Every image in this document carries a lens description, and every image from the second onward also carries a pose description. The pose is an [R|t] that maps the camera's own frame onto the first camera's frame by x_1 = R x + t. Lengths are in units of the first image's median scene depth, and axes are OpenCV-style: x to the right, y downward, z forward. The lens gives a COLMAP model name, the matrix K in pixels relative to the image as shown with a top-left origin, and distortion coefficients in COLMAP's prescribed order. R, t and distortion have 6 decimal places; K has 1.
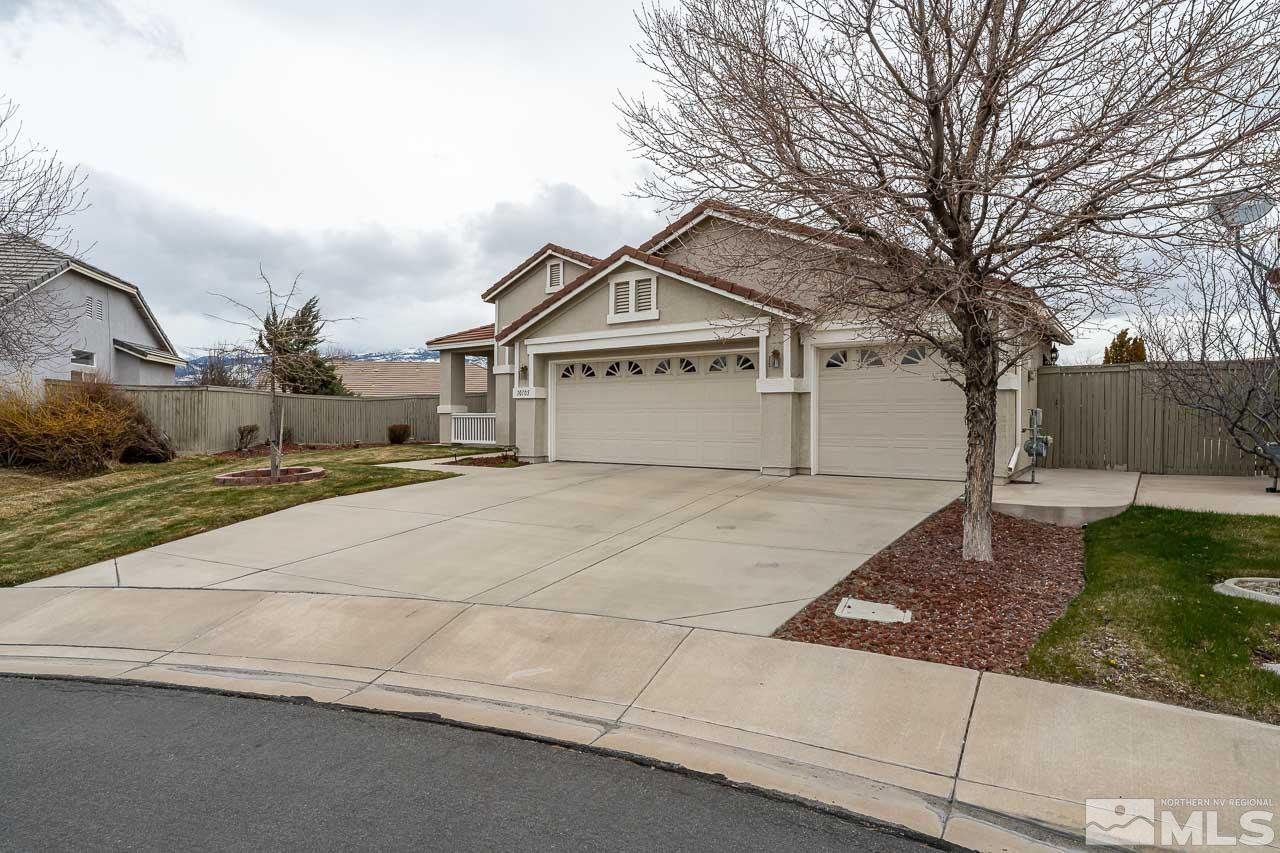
lens RADIAL K [[704.9, 0, 640.0], [0, 704.9, 426.5], [0, 0, 1]] dist [-0.000101, 0.000077]
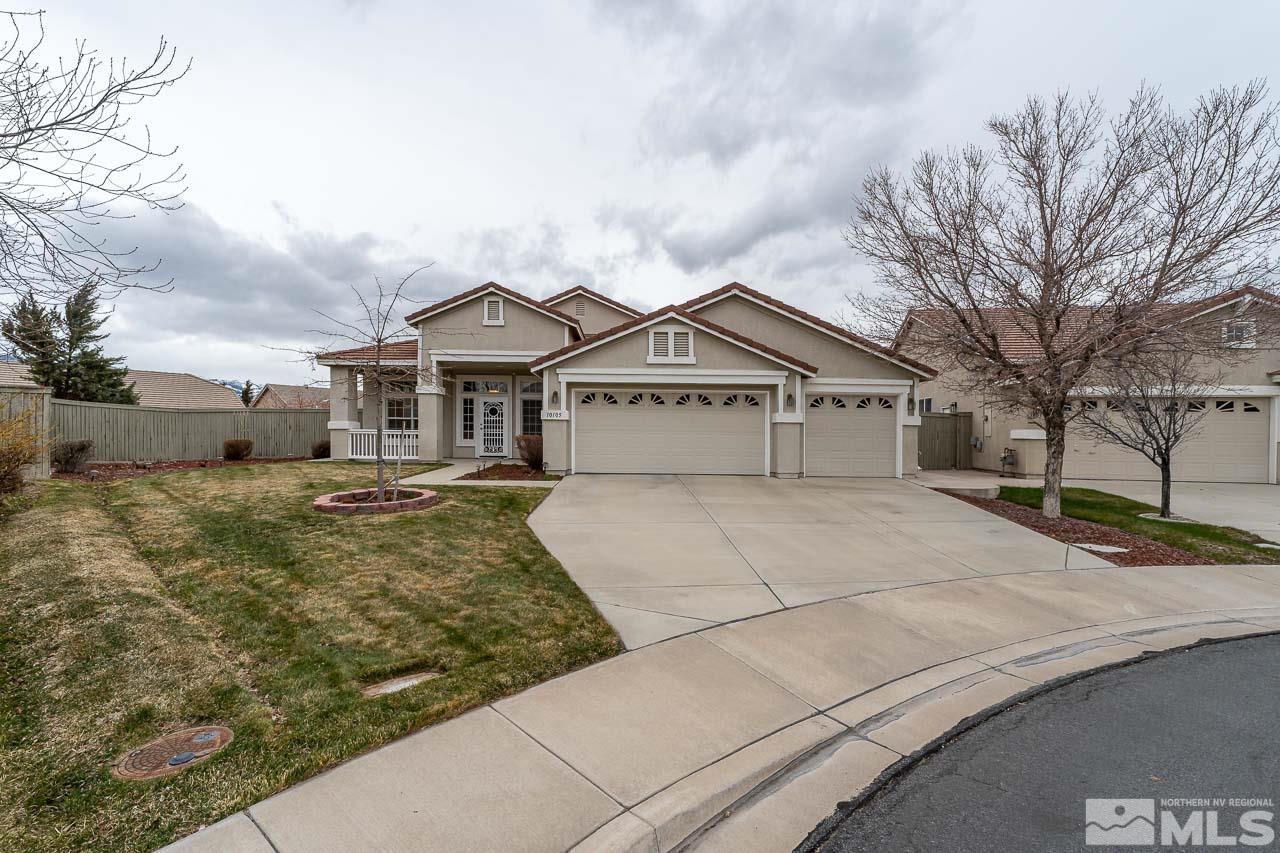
lens RADIAL K [[522.4, 0, 638.2], [0, 522.4, 440.6], [0, 0, 1]] dist [-0.000975, -0.000124]
pose [[0.804804, 0.006426, 0.593506, -0.622592], [-0.005528, 0.999979, -0.003331, -0.003744], [-0.593515, -0.000600, 0.804822, 0.259935]]
